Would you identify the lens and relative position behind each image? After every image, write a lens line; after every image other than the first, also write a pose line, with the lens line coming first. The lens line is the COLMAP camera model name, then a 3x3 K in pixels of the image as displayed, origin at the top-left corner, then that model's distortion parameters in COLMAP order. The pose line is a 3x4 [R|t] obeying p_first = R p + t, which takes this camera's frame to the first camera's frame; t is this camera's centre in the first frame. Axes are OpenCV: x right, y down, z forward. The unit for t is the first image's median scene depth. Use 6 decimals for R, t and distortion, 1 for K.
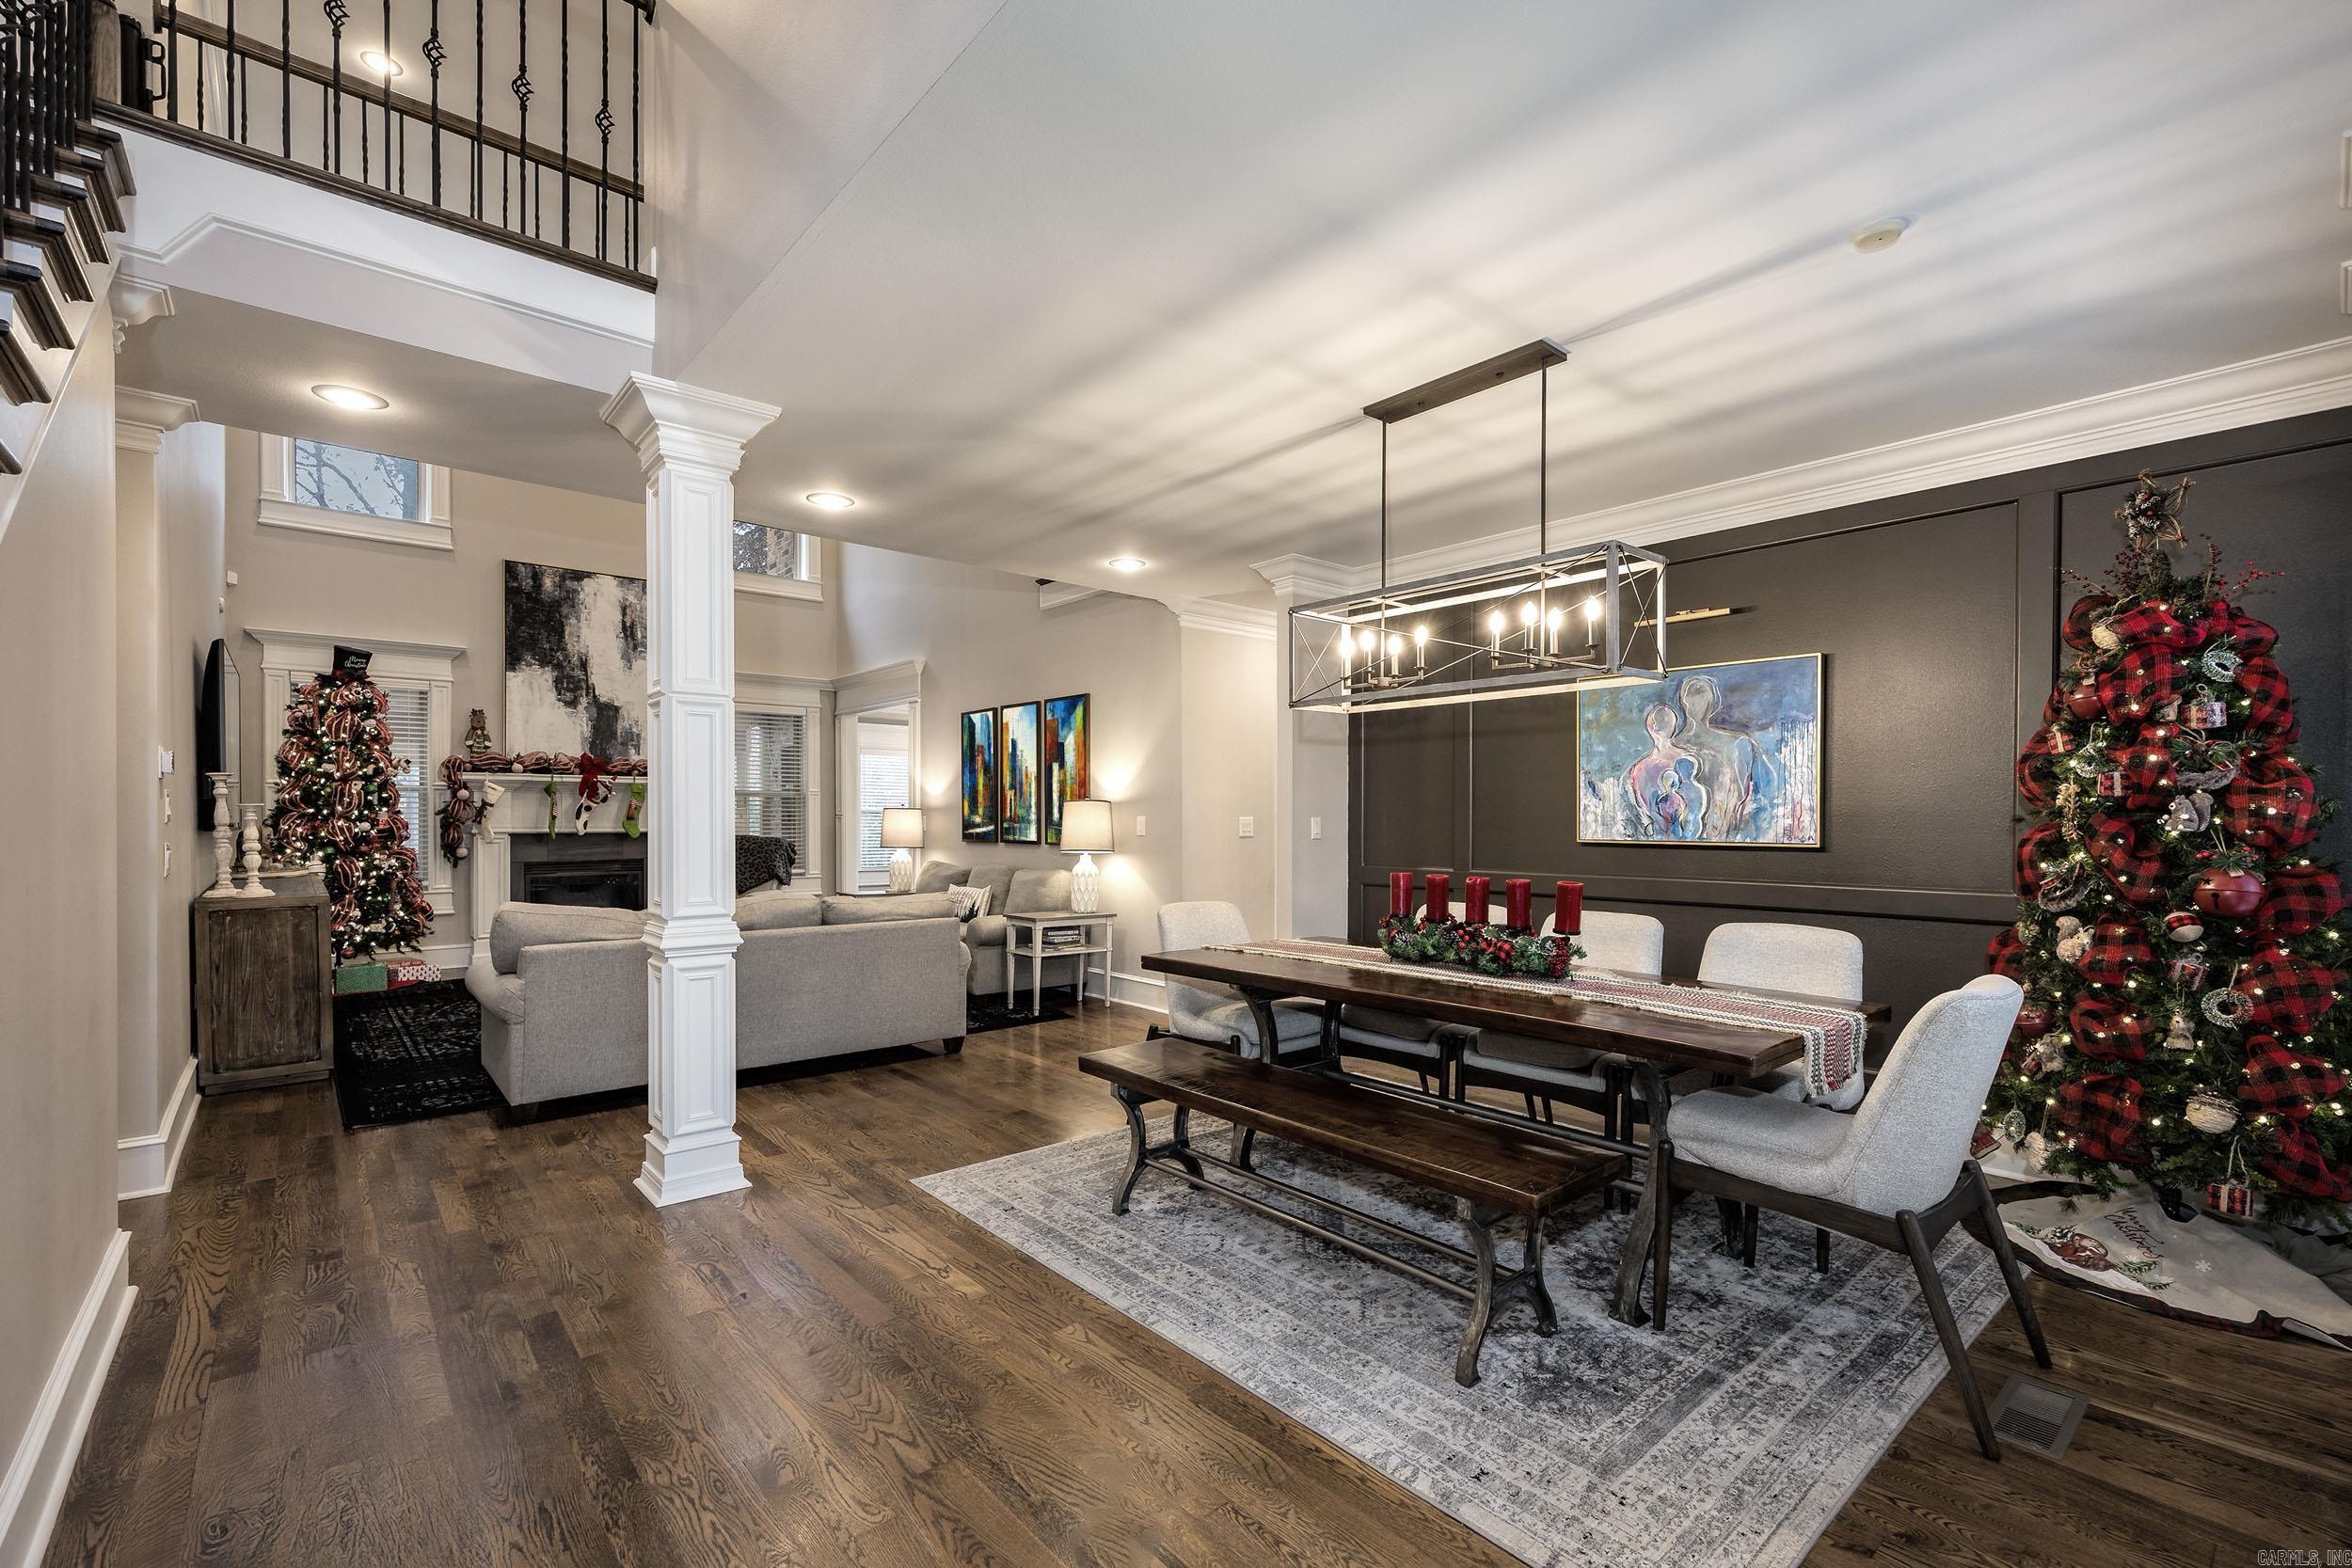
lens RADIAL K [[1040.1, 0, 1188.3], [0, 1040.1, 823.9], [0, 0, 1]] dist [-0.000563, 0.000053]
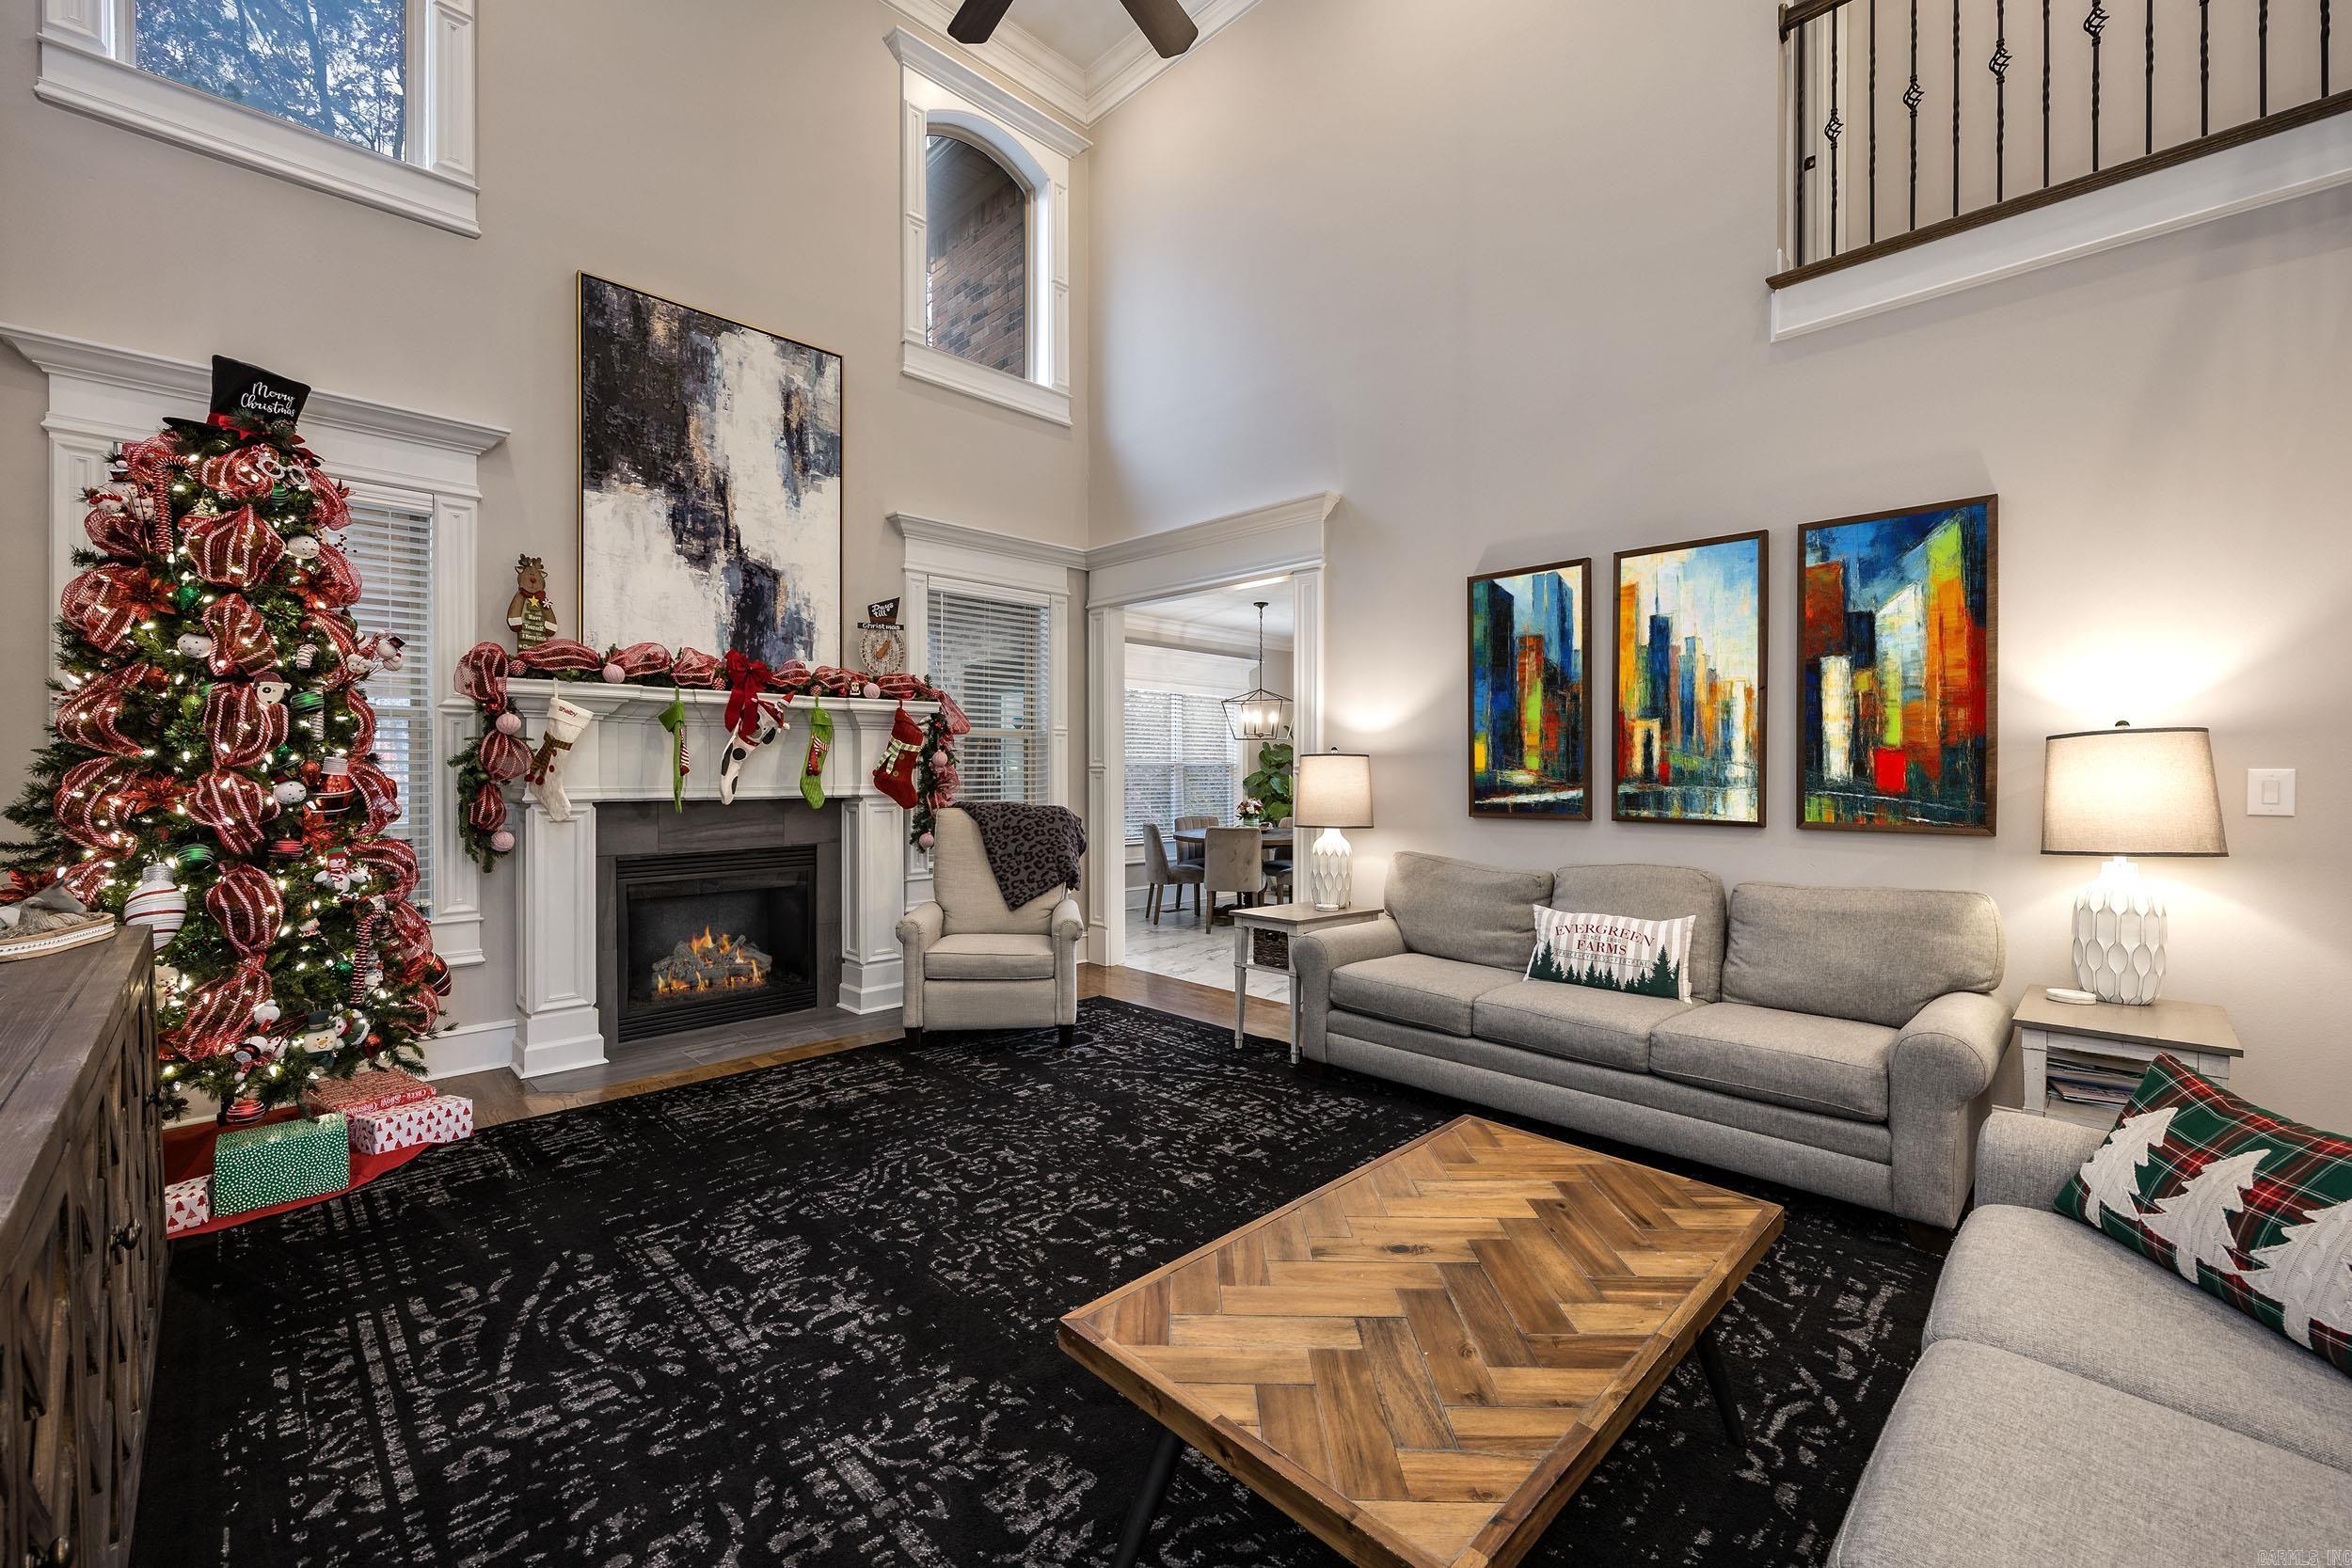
lens RADIAL K [[947.4, 0, 1161.7], [0, 947.4, 780.8], [0, 0, 1]] dist [-0.001482, -0.000041]
pose [[0.997806, 0.000579, 0.066210, -0.500727], [-0.000774, 0.999995, 0.002917, -0.003518], [-0.066208, -0.002962, 0.997801, 0.638974]]
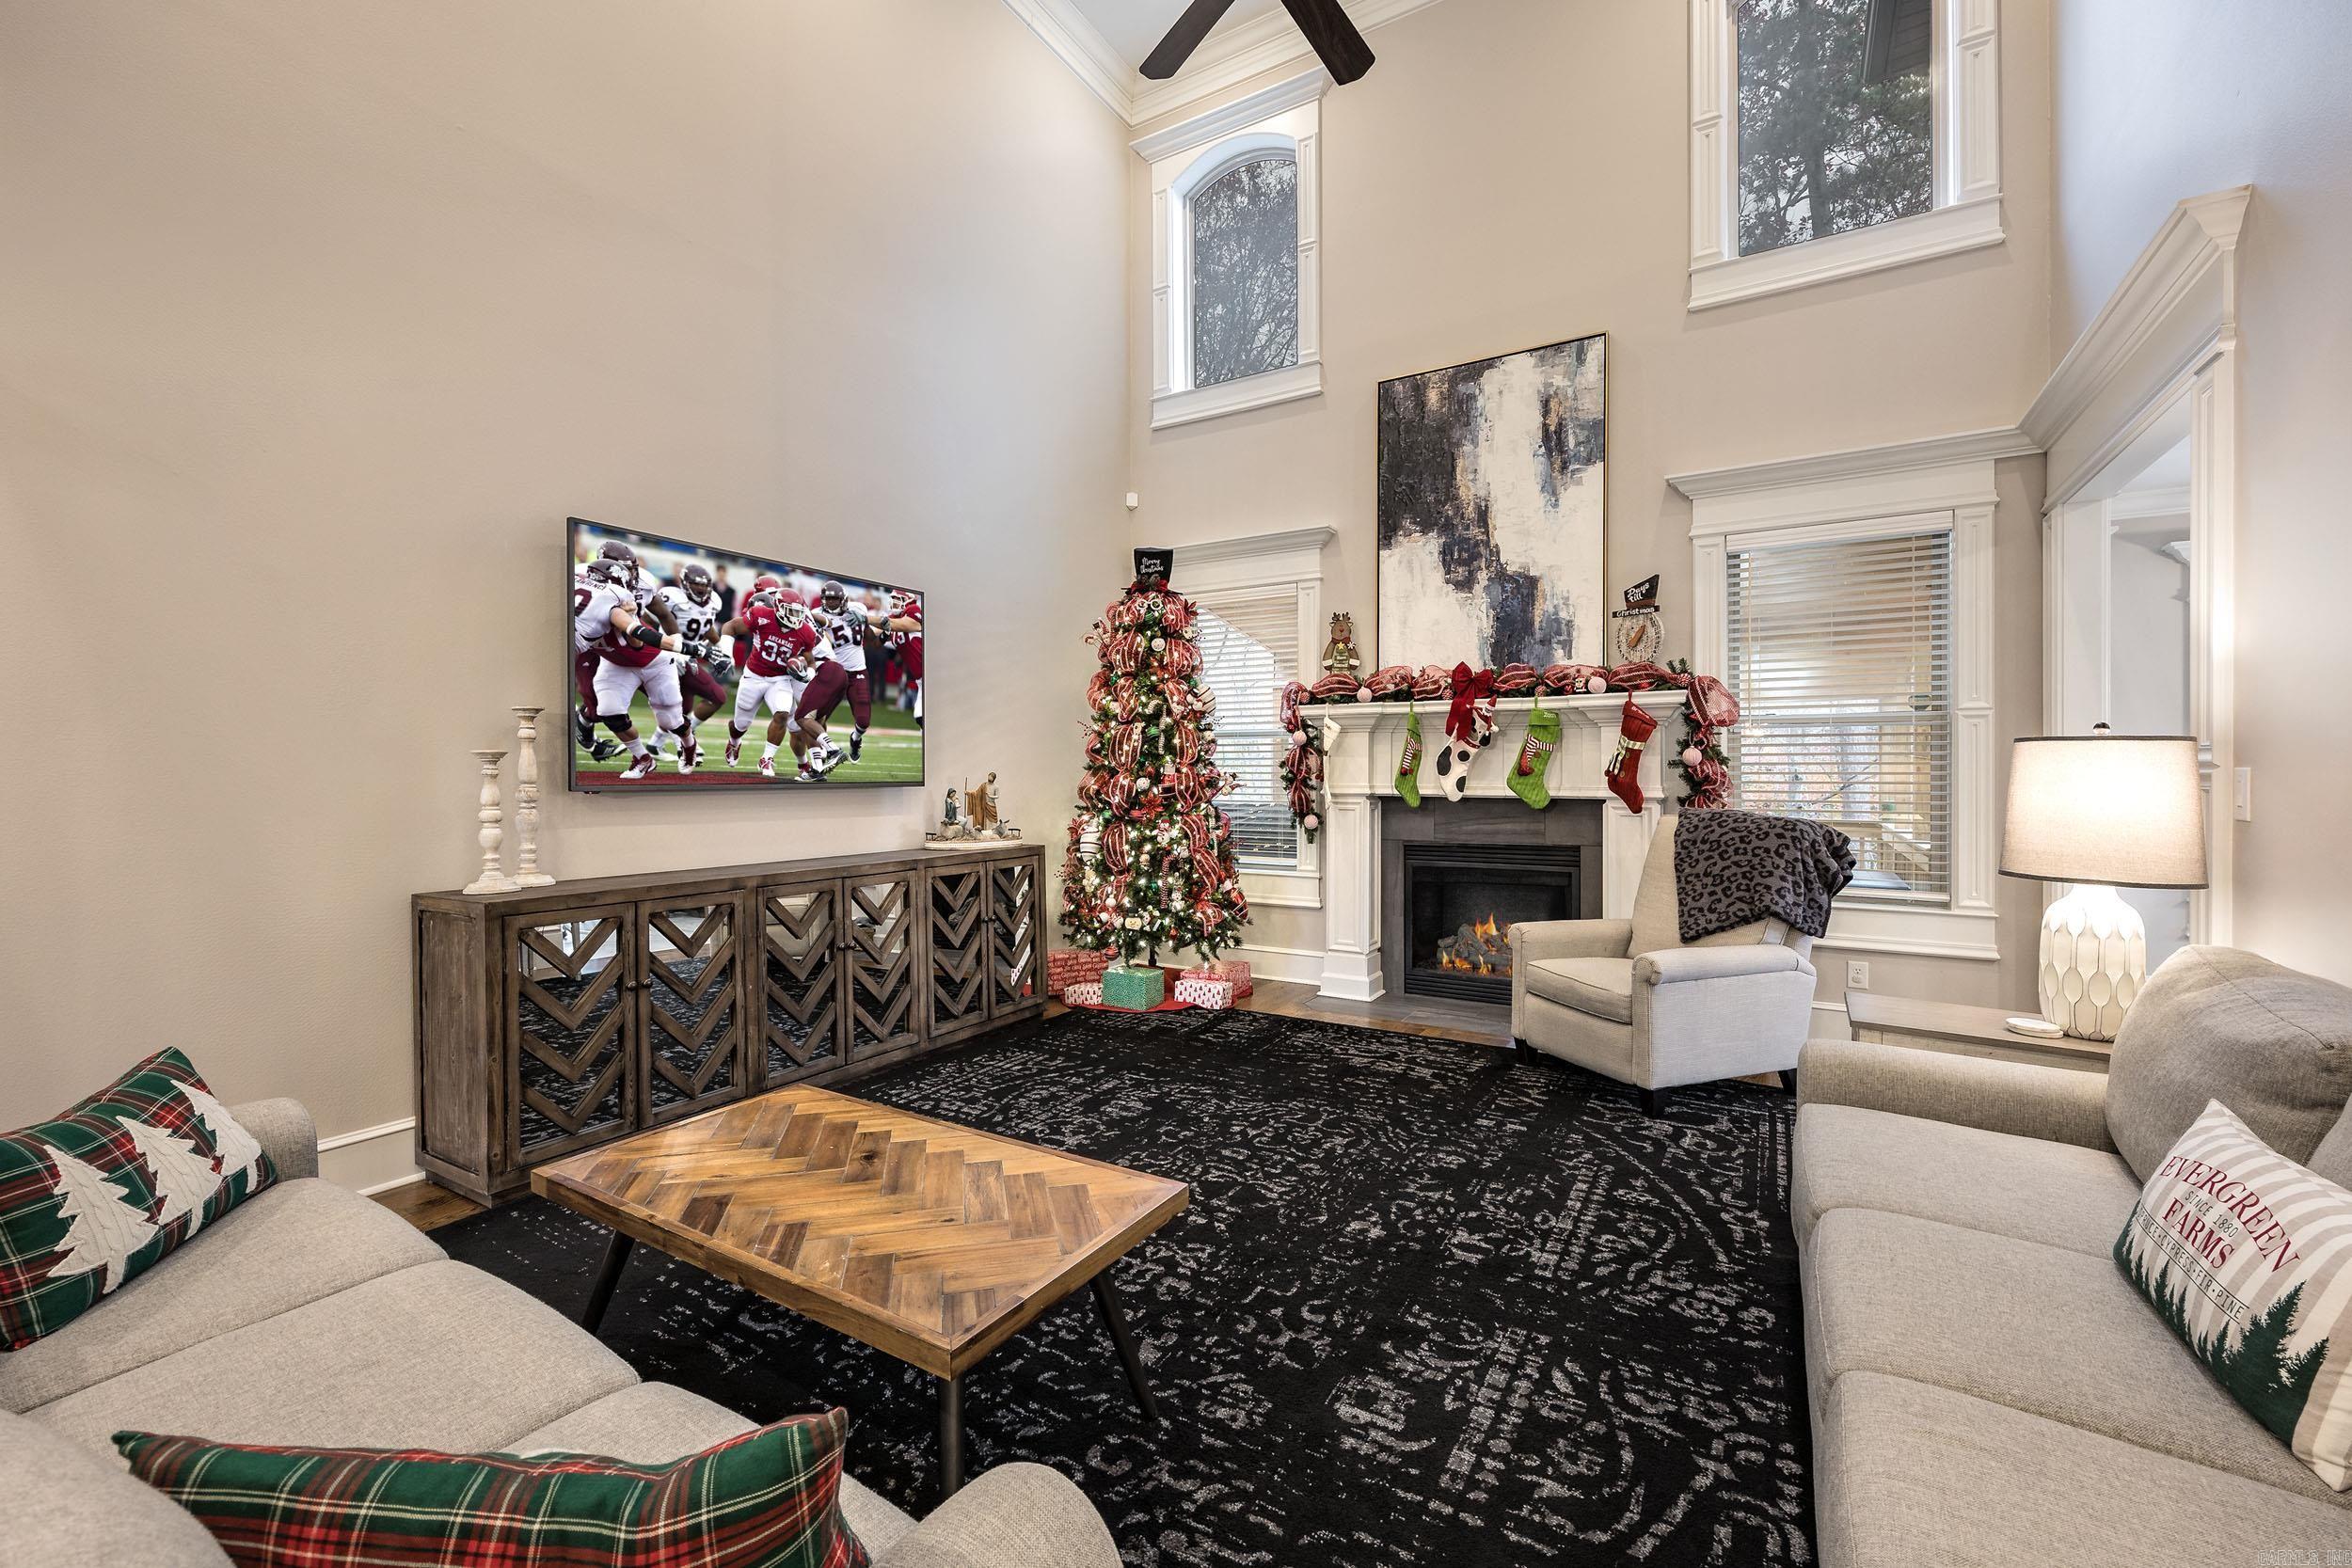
lens RADIAL K [[983.4, 0, 1176.0], [0, 983.4, 784.0], [0, 0, 1]] dist [-0.004128, 0.000157]
pose [[0.301907, 0.011055, -0.953273, -0.122747], [-0.006282, 0.999934, 0.009606, -0.004448], [0.953317, 0.003088, 0.301956, 0.862360]]
